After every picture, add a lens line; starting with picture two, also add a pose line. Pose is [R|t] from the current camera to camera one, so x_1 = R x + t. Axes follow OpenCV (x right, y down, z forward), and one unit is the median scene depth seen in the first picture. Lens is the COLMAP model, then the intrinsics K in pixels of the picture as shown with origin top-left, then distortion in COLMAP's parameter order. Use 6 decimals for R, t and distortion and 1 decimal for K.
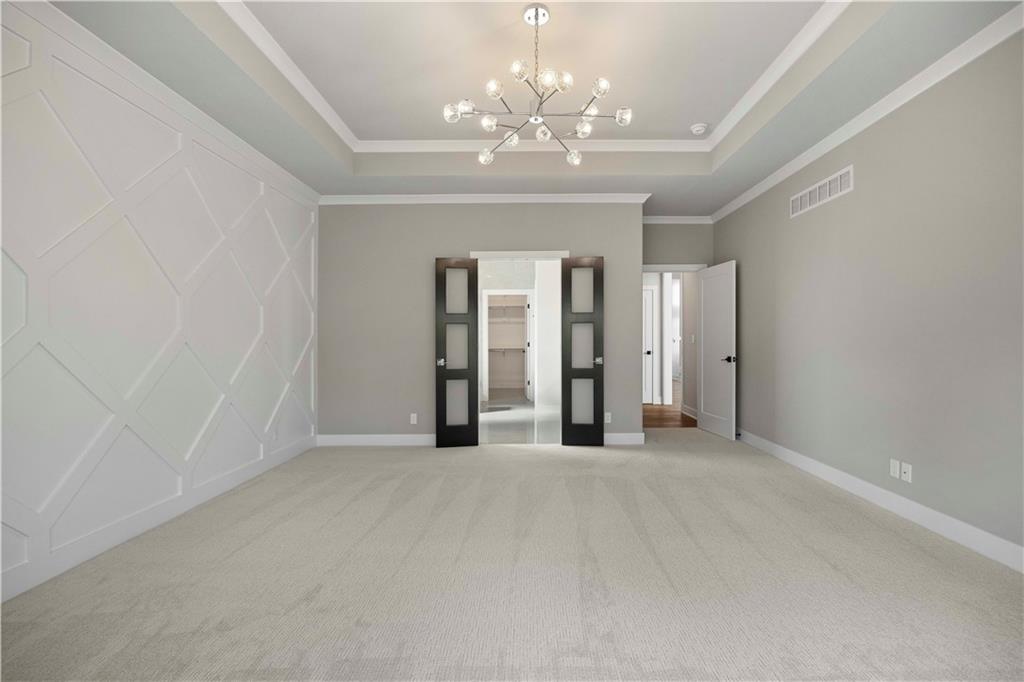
lens RADIAL K [[445.9, 0, 509.6], [0, 445.9, 343.8], [0, 0, 1]] dist [-0.000637, -0.000856]
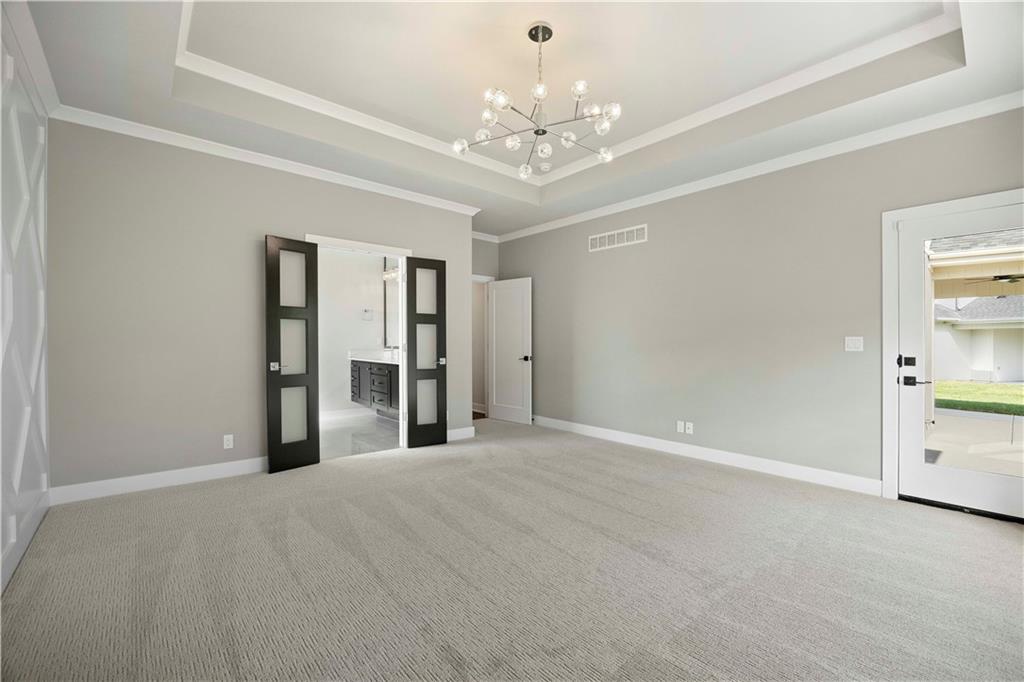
lens RADIAL K [[445.9, 0, 483.4], [0, 445.9, 347.3], [0, 0, 1]] dist [-0.000637, -0.000856]
pose [[0.765567, 0.004492, 0.643340, -0.383713], [-0.008227, 0.999962, 0.002808, 0.002237], [-0.643303, -0.007442, 0.765576, 0.146728]]
